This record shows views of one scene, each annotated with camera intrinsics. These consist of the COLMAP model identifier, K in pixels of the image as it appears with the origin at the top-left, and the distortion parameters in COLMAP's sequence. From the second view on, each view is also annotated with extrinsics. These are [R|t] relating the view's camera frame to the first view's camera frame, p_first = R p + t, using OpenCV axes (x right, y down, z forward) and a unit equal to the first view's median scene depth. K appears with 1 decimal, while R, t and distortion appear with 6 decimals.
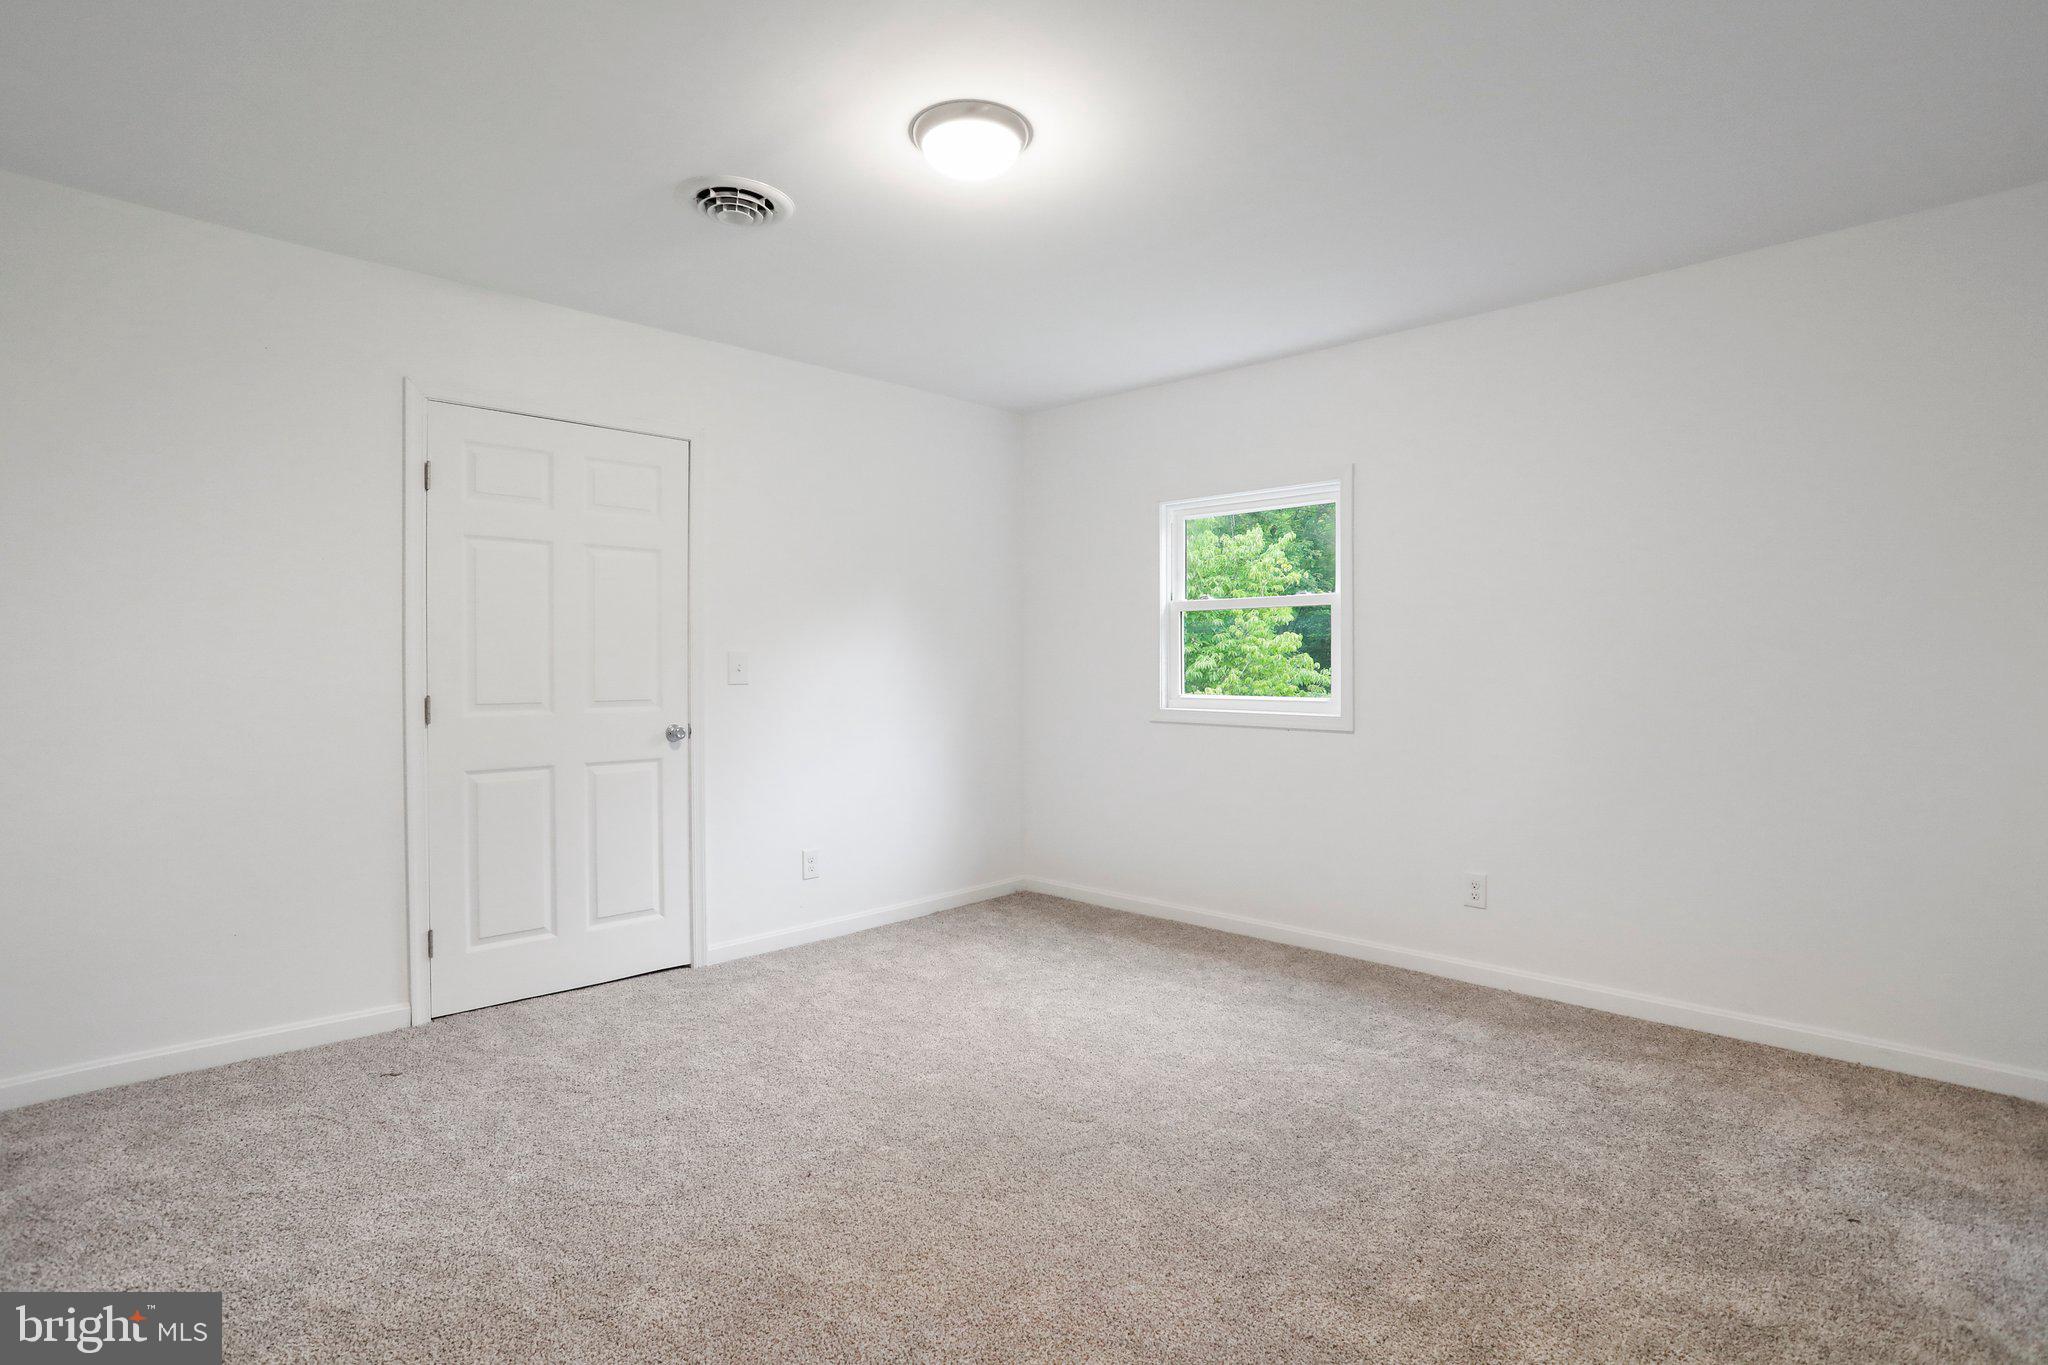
lens RADIAL K [[995.2, 0, 1025.7], [0, 995.2, 658.6], [0, 0, 1]] dist [-0.059492, 0.037825]
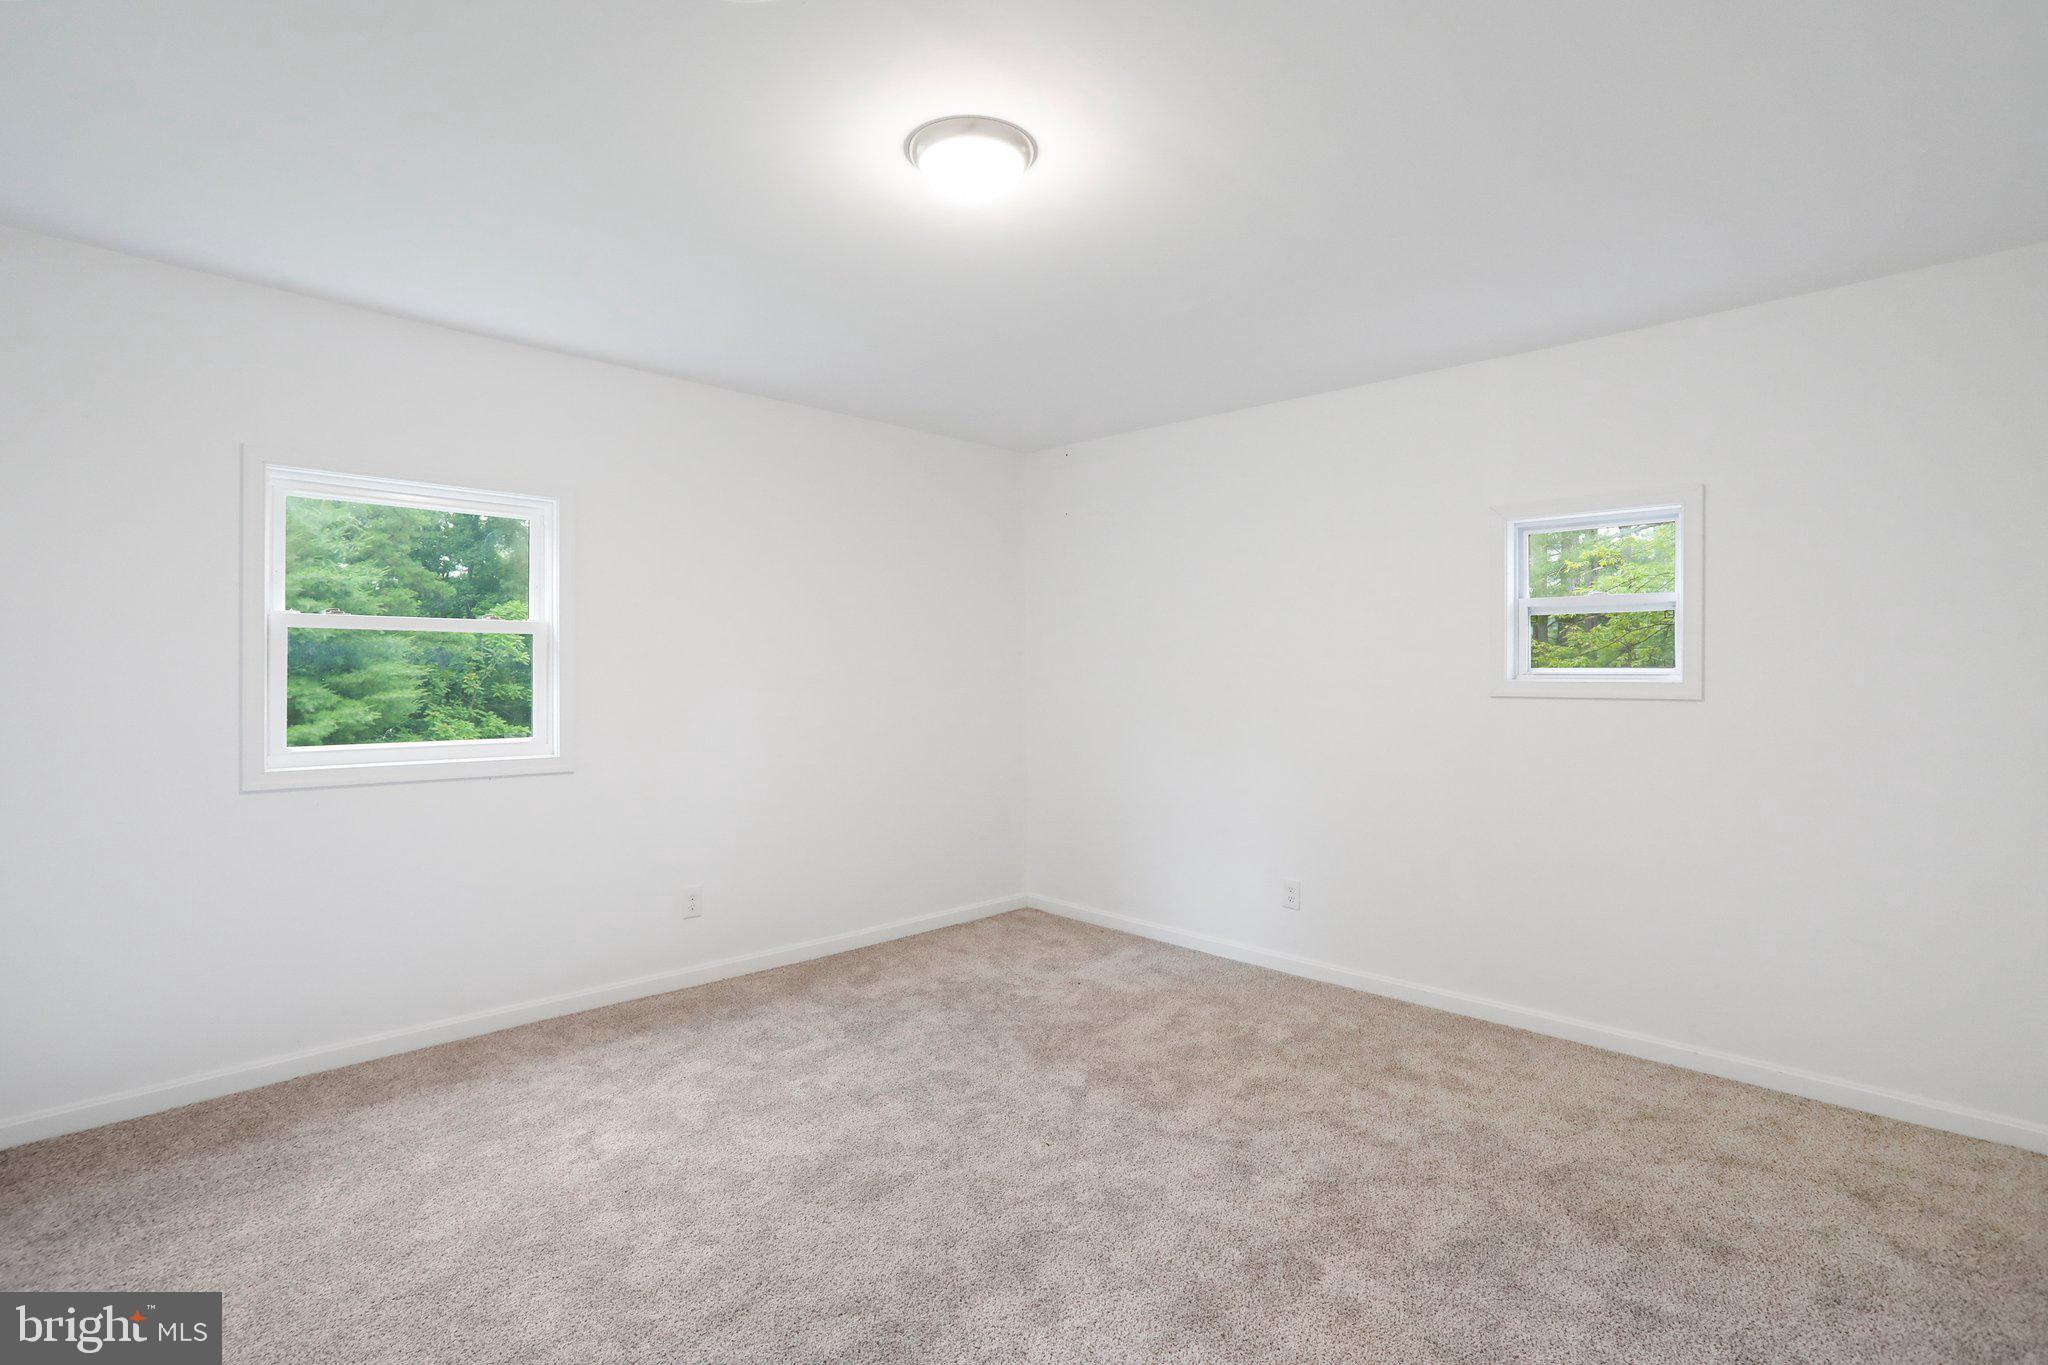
lens RADIAL K [[995.2, 0, 1025.7], [0, 995.2, 658.6], [0, 0, 1]] dist [-0.059492, 0.037825]
pose [[0.078394, -0.002299, 0.996920, -0.627599], [0.011474, 0.999933, 0.001403, -0.032039], [-0.996856, 0.011329, 0.078415, 0.558110]]
